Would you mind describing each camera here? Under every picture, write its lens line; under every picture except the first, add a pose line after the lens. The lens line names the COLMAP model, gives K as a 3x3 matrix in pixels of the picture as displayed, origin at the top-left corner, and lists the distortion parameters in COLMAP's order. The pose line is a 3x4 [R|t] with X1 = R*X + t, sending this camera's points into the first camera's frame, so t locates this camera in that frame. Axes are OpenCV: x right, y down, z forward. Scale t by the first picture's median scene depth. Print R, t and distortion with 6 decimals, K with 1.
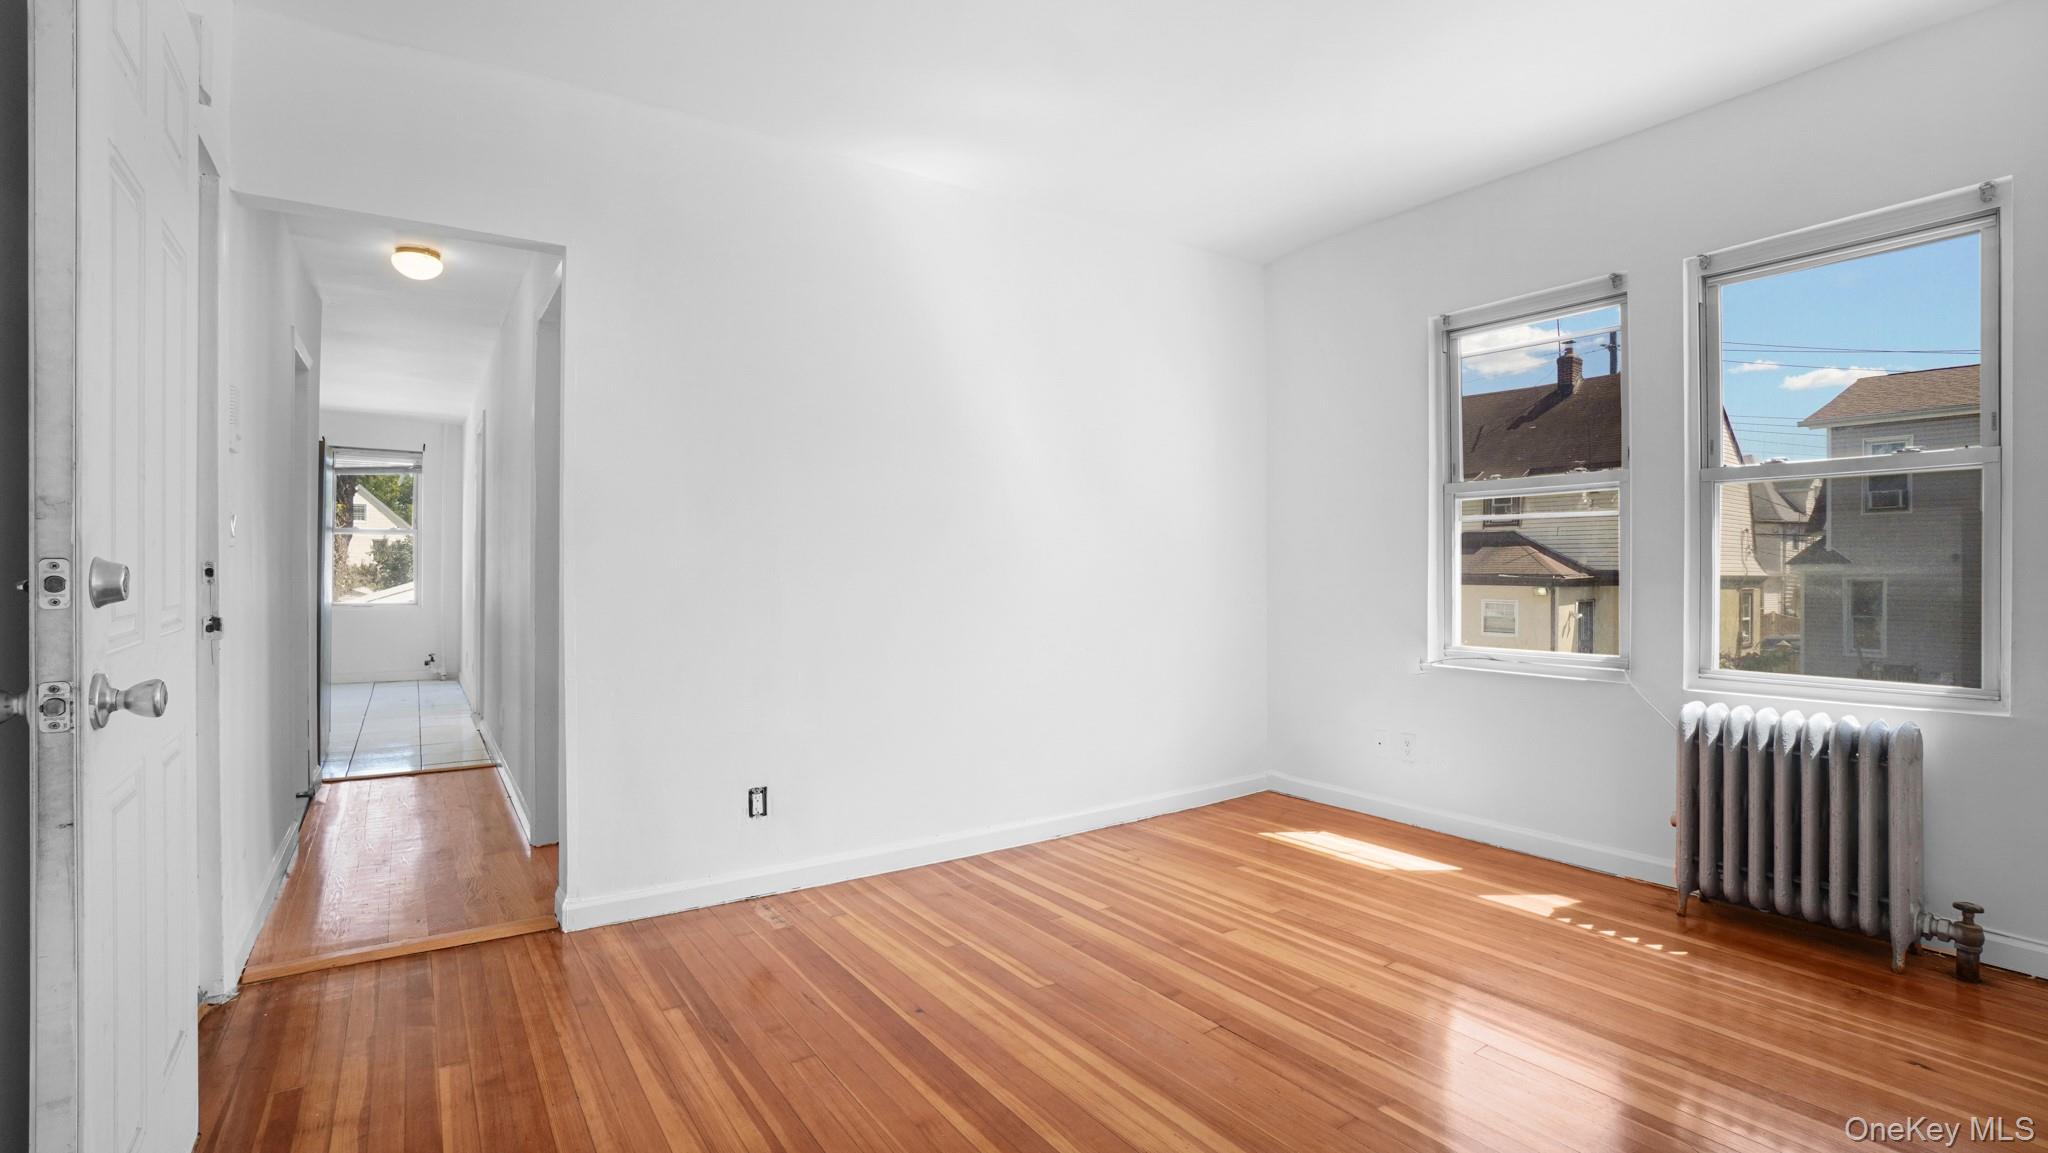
lens RADIAL K [[920.1, 0, 1019.1], [0, 920.1, 562.7], [0, 0, 1]] dist [-0.070799, 0.023785]
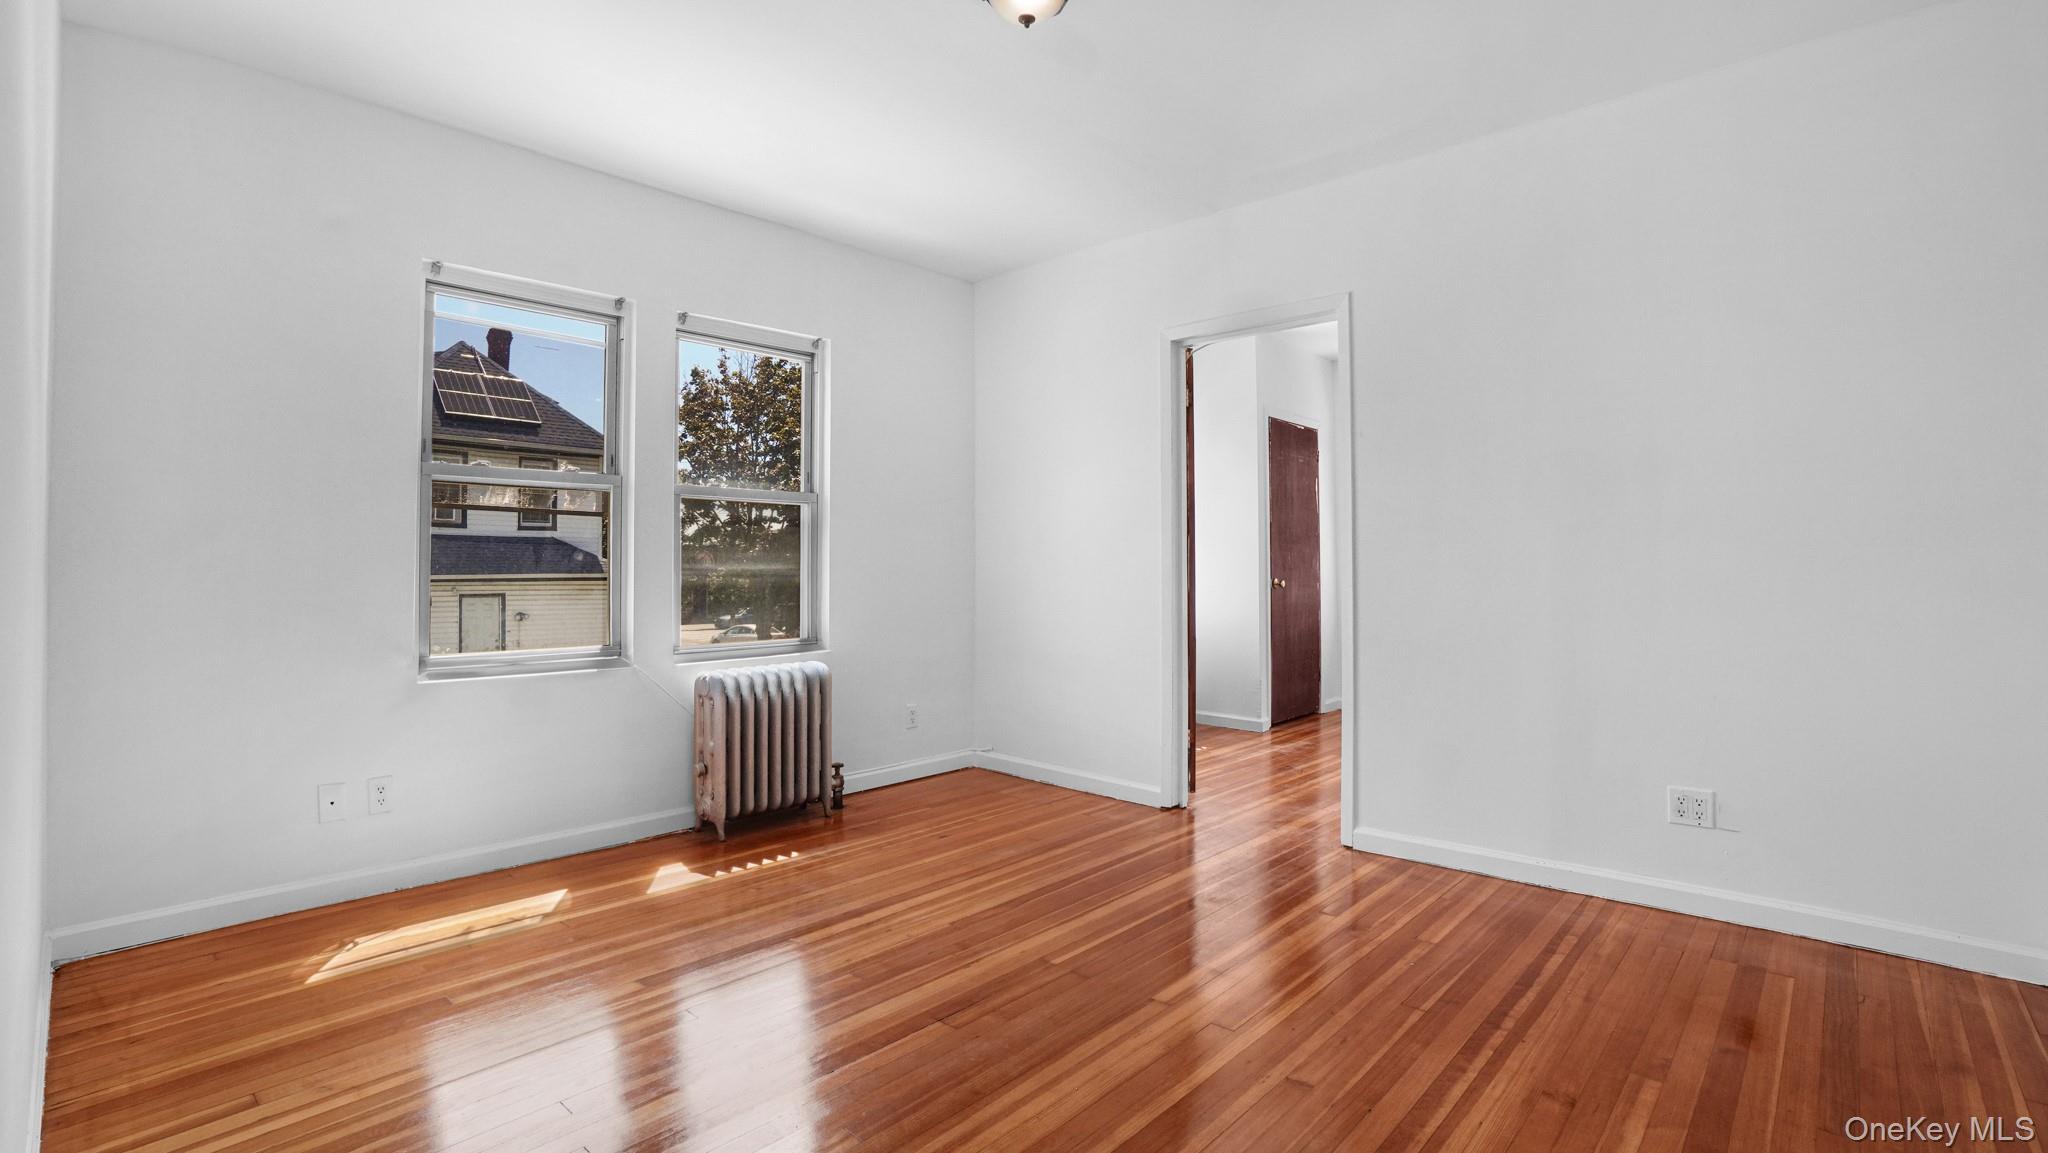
lens RADIAL K [[920.1, 0, 1019.1], [0, 920.1, 562.7], [0, 0, 1]] dist [-0.070799, 0.023785]
pose [[-0.223423, 0.004650, 0.974710, -0.592838], [-0.006190, 0.999962, -0.006189, 0.009309], [-0.974702, -0.007417, -0.223386, 0.873390]]
